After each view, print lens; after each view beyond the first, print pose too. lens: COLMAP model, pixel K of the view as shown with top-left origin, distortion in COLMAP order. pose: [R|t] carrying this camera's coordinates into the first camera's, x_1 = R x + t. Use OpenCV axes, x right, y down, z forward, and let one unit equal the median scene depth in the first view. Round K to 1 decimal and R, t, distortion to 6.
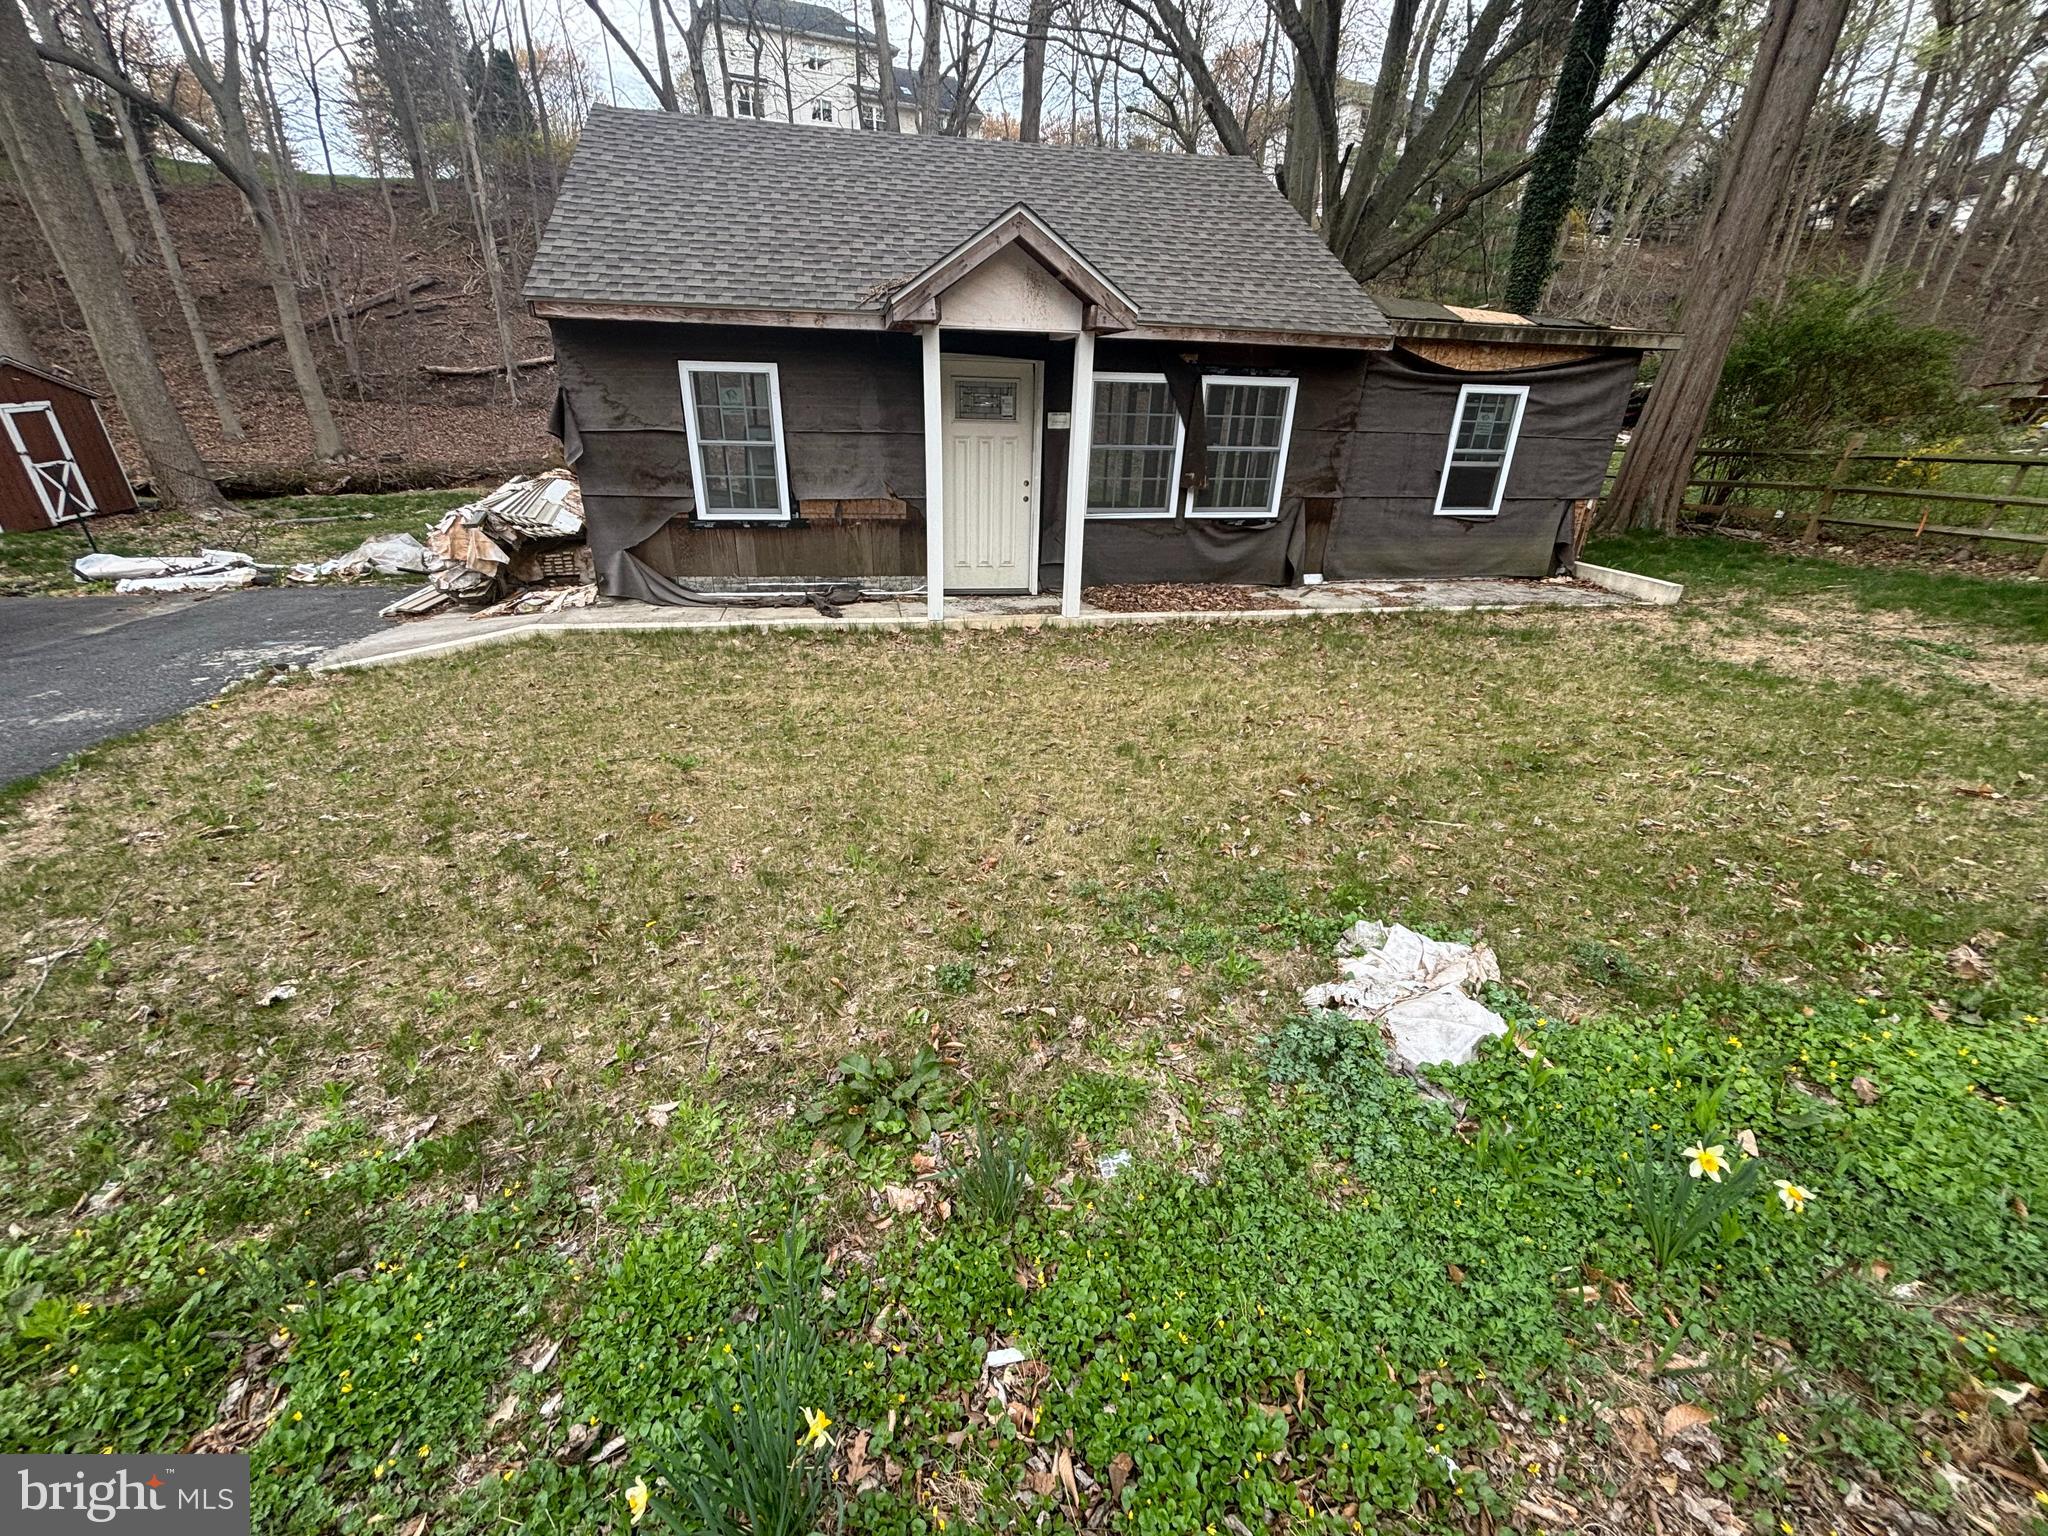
lens RADIAL K [[823.9, 0, 1024.0], [0, 823.9, 768.0], [0, 0, 1]] dist [0.000411, 0.000015]
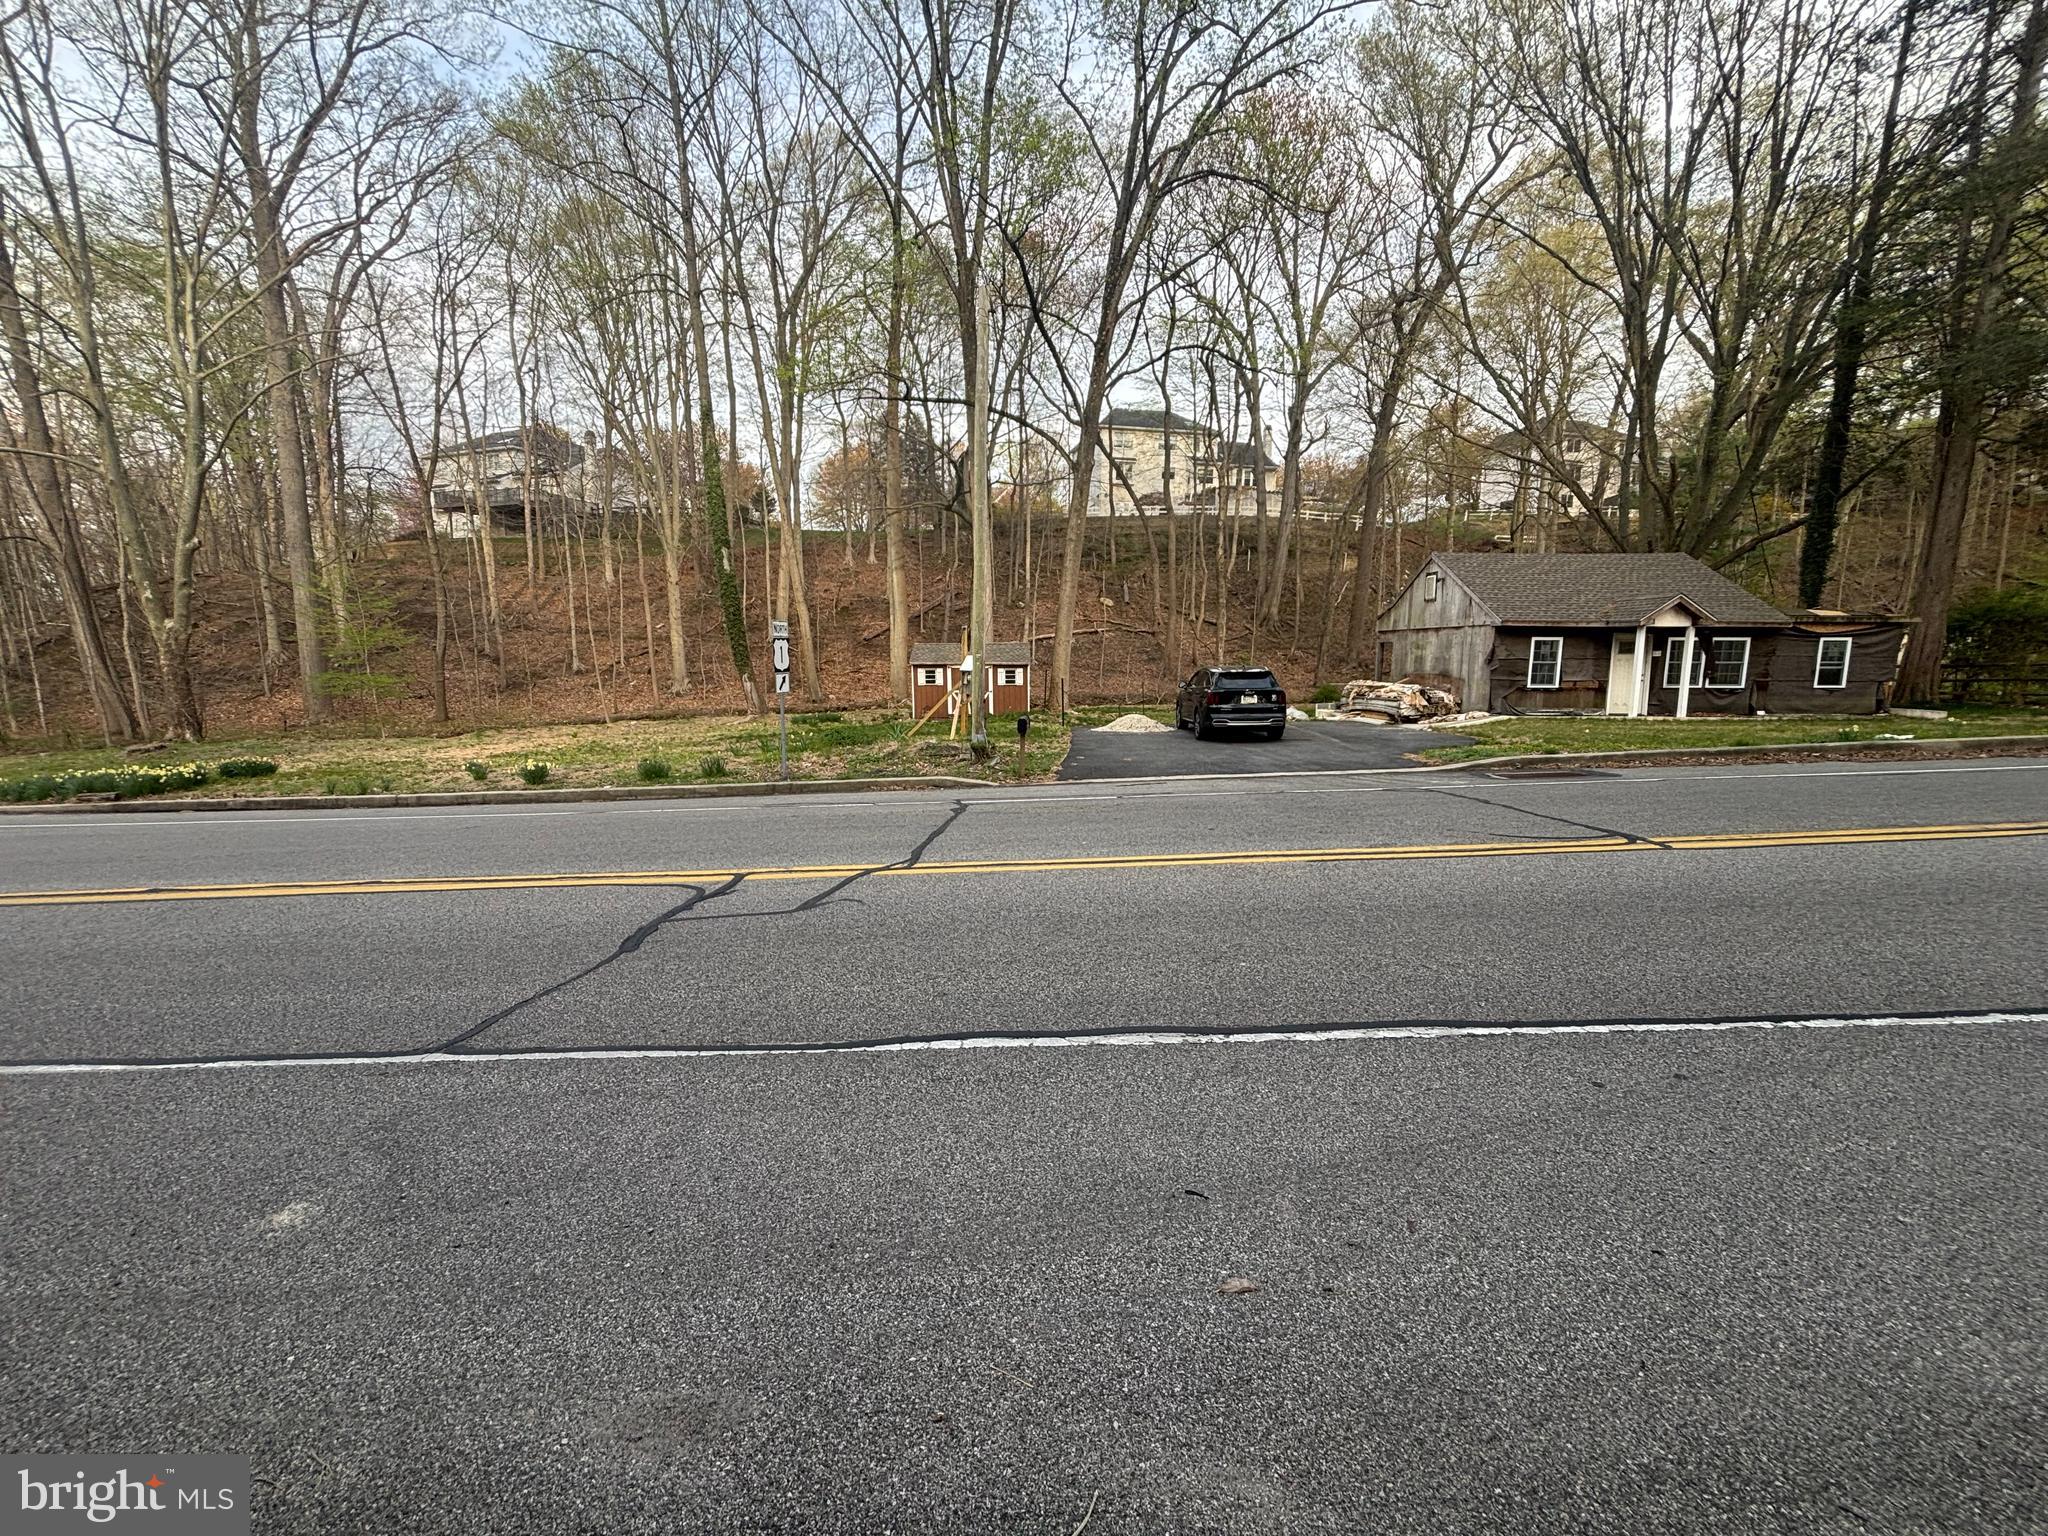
lens RADIAL K [[824.1, 0, 1024.0], [0, 824.1, 768.0], [0, 0, 1]] dist [0.001207, -0.000051]
pose [[0.983282, 0.010172, -0.181807, -1.467102], [-0.056227, 0.966607, -0.250021, 0.718344], [0.173193, 0.256063, 0.951018, -1.795852]]
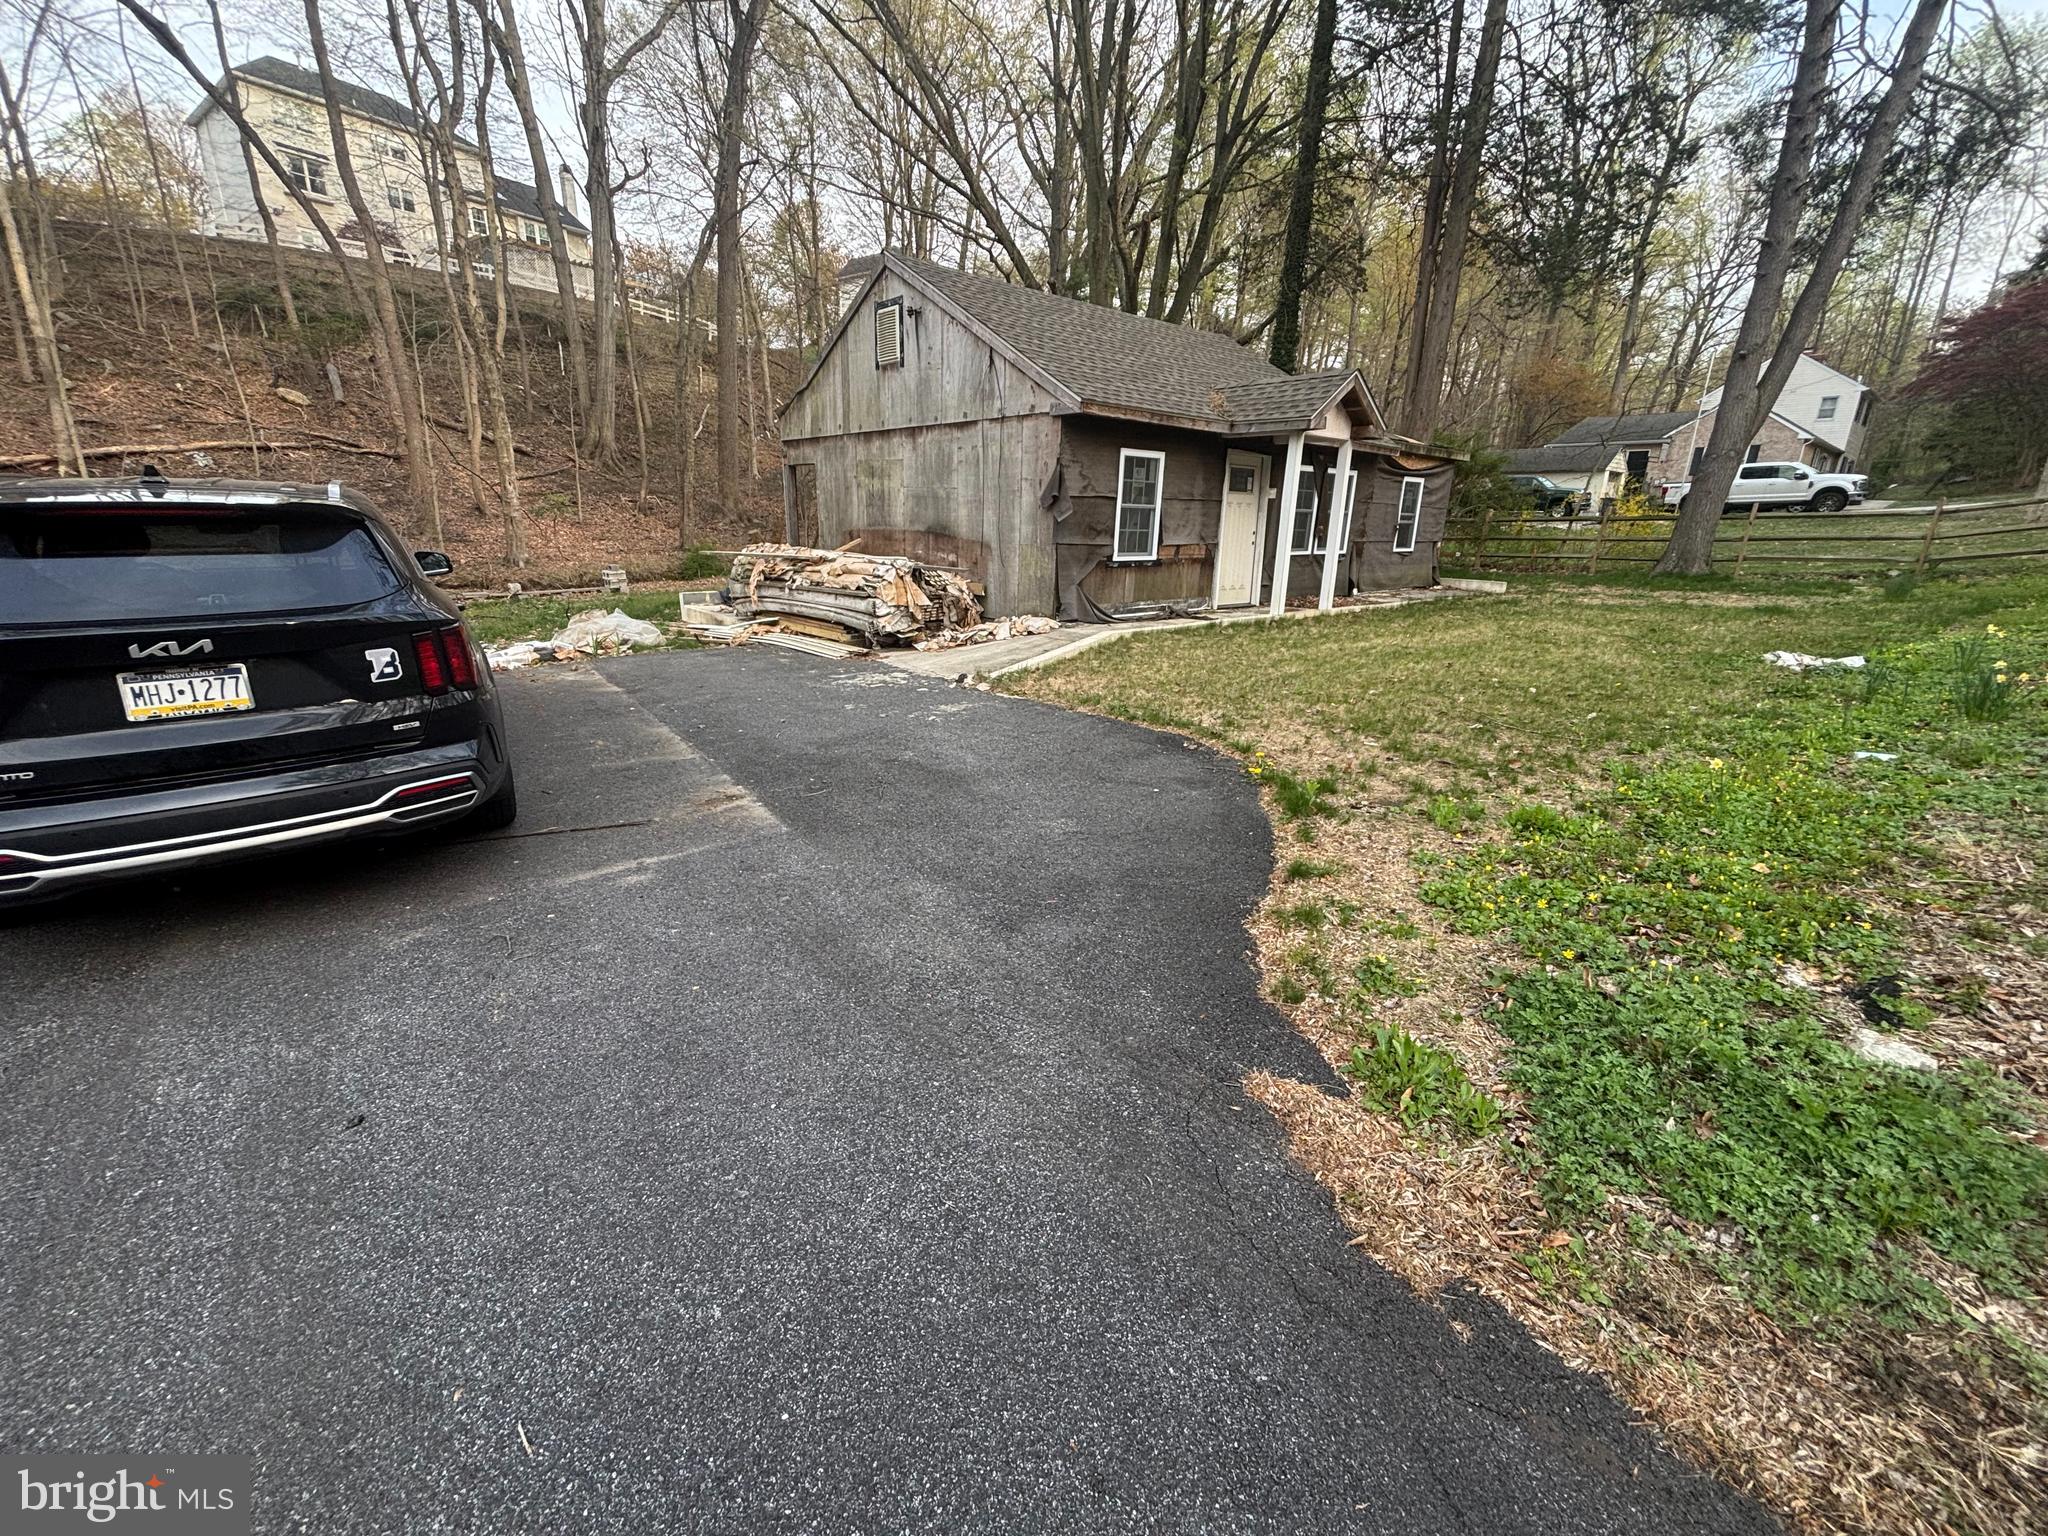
lens RADIAL K [[823.9, 0, 1024.0], [0, 823.9, 768.0], [0, 0, 1]] dist [0.000411, 0.000015]
pose [[0.864787, -0.147914, 0.479859, -1.135291], [0.189121, 0.981204, -0.038378, 0.053489], [-0.465163, 0.123940, 0.876506, -0.073219]]
